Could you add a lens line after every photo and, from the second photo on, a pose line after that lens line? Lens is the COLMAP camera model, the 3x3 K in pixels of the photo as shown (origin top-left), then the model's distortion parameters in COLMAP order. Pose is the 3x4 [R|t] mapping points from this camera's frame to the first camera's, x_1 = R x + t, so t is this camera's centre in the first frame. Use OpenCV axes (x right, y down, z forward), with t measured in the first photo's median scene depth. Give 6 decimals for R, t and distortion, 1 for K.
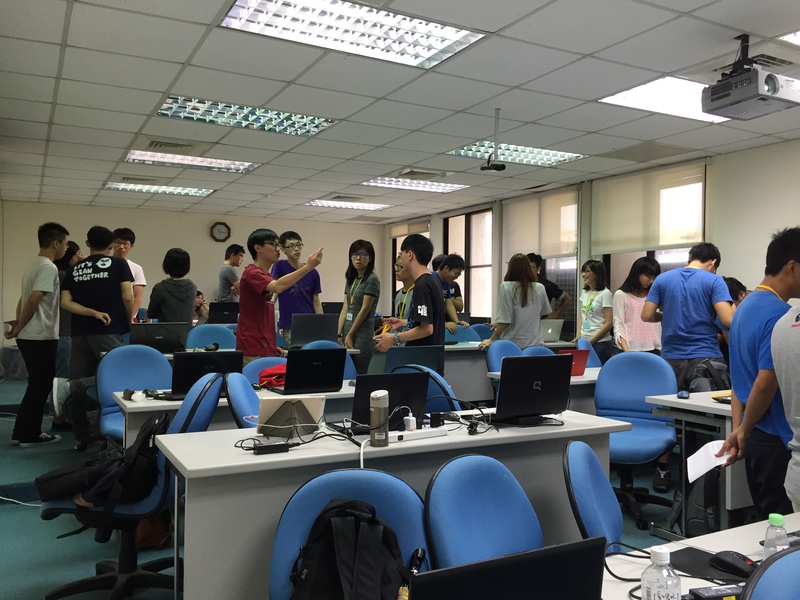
lens RADIAL K [[674.4, 0, 400.0], [0, 674.4, 300.0], [0, 0, 1]] dist [0.046670, -0.016590]
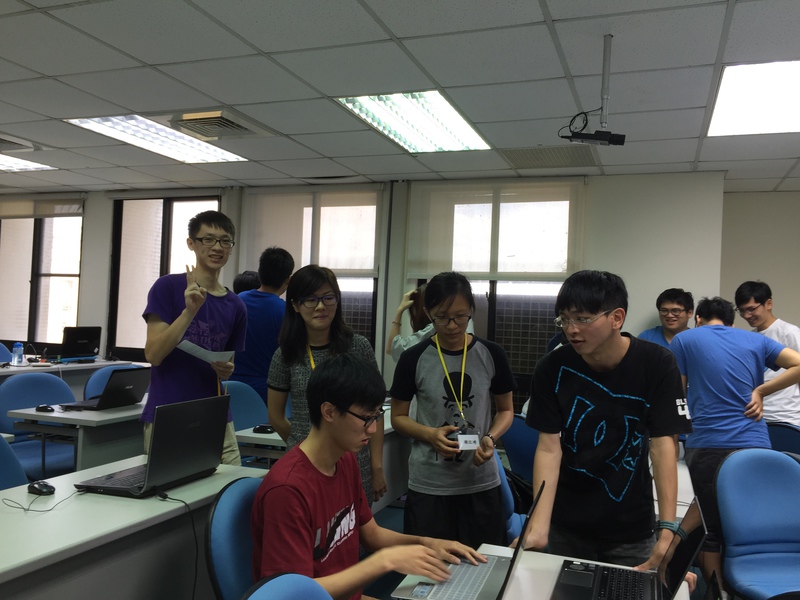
lens RADIAL K [[674.4, 0, 400.0], [0, 674.4, 300.0], [0, 0, 1]] dist [0.046670, -0.016590]
pose [[0.753072, 0.033314, 0.657094, -0.210801], [-0.031788, 0.999393, -0.014238, -0.028931], [-0.657170, -0.010165, 0.753674, 0.408444]]
